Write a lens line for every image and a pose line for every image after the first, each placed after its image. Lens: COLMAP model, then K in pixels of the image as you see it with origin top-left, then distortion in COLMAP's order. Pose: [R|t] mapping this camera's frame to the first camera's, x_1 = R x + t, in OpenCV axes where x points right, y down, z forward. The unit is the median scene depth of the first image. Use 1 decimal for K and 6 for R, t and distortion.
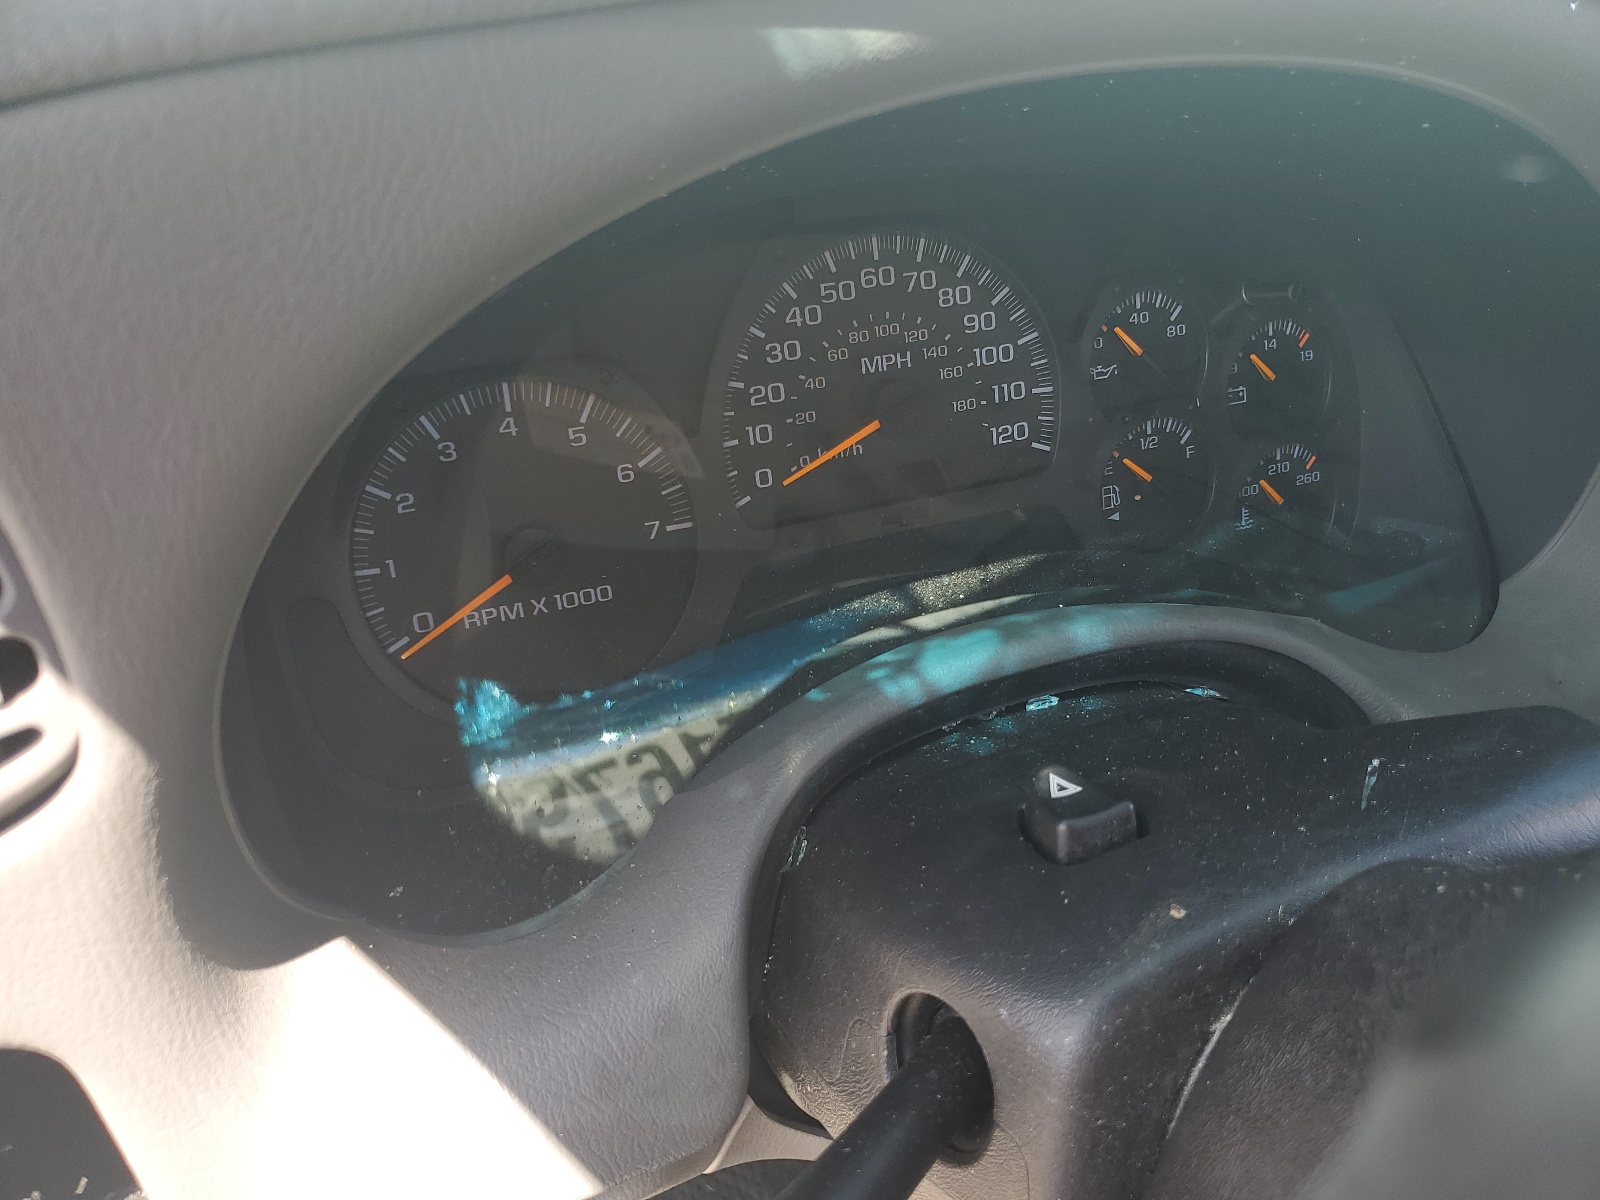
lens RADIAL K [[1213.8, 0, 800.0], [0, 1213.8, 600.0], [0, 0, 1]] dist [-0.006821, -0.002467]
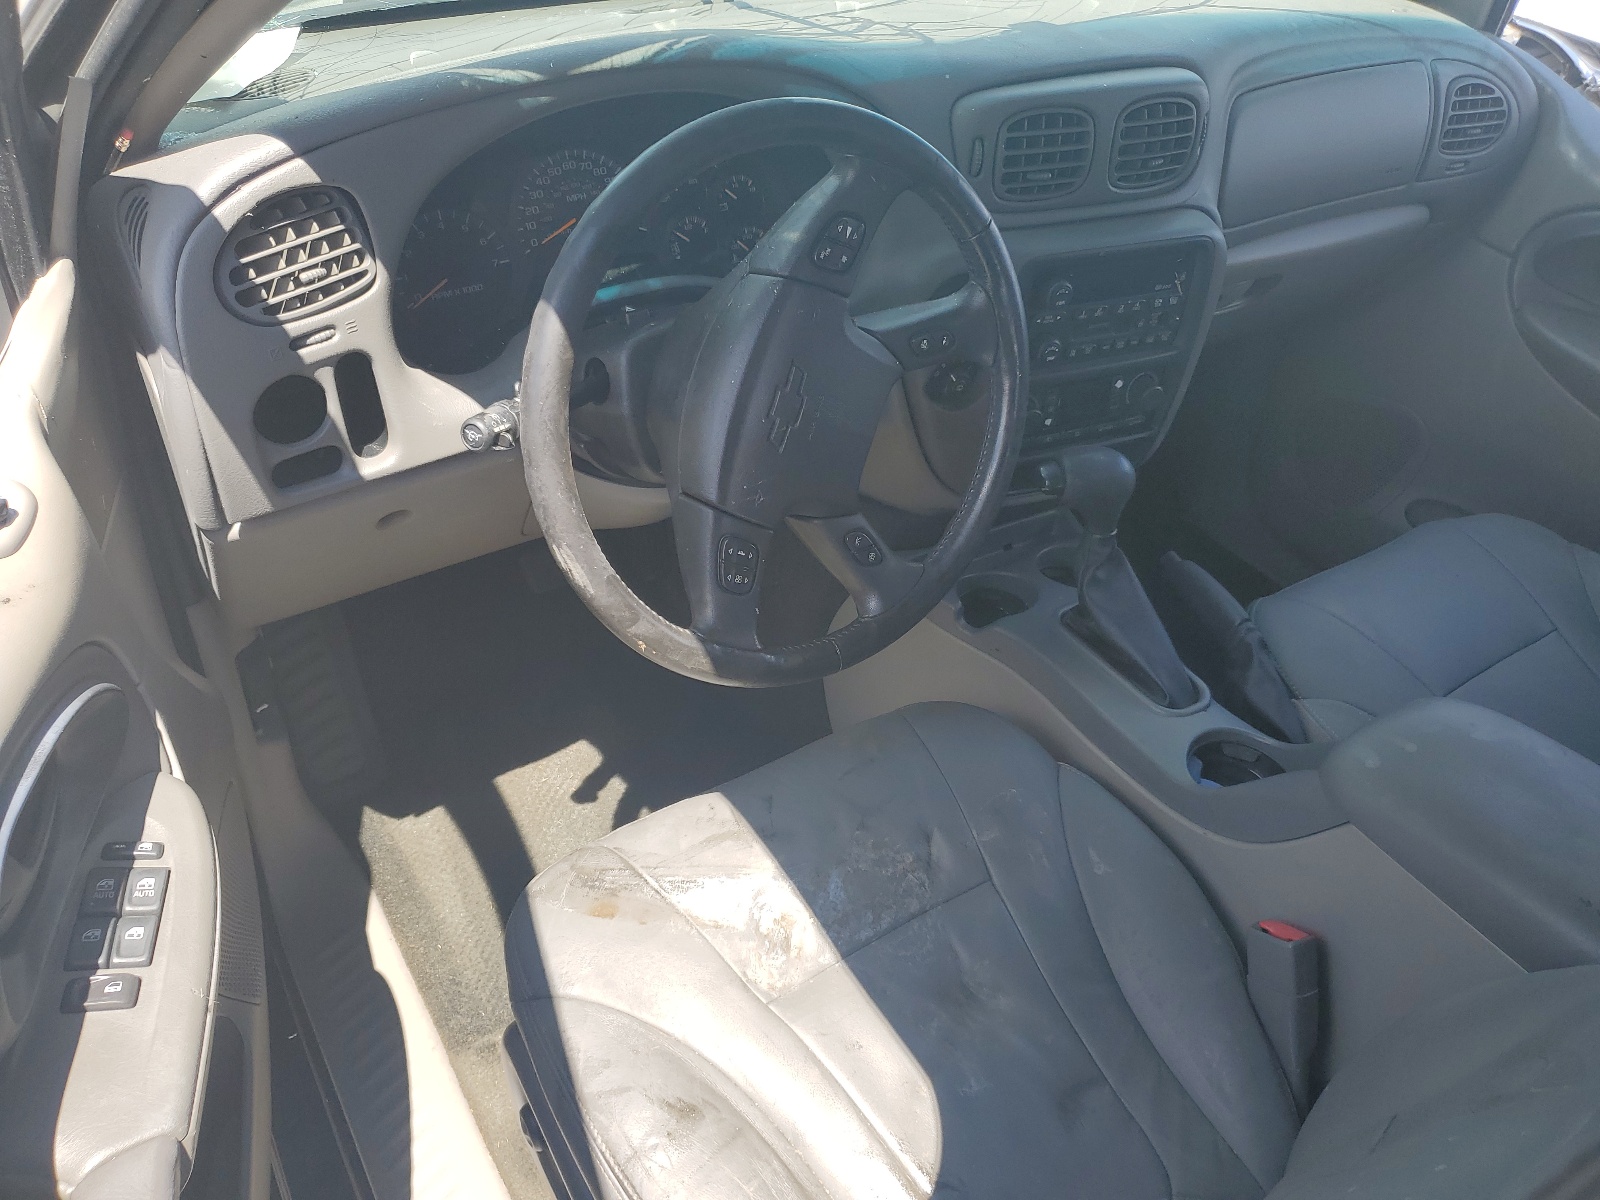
lens RADIAL K [[1213.8, 0, 800.0], [0, 1213.8, 600.0], [0, 0, 1]] dist [-0.006821, -0.002467]
pose [[0.983920, -0.108777, 0.141665, 0.084106], [0.100961, 0.993002, 0.061262, 0.593225], [-0.147337, -0.045975, 0.988017, -1.822368]]
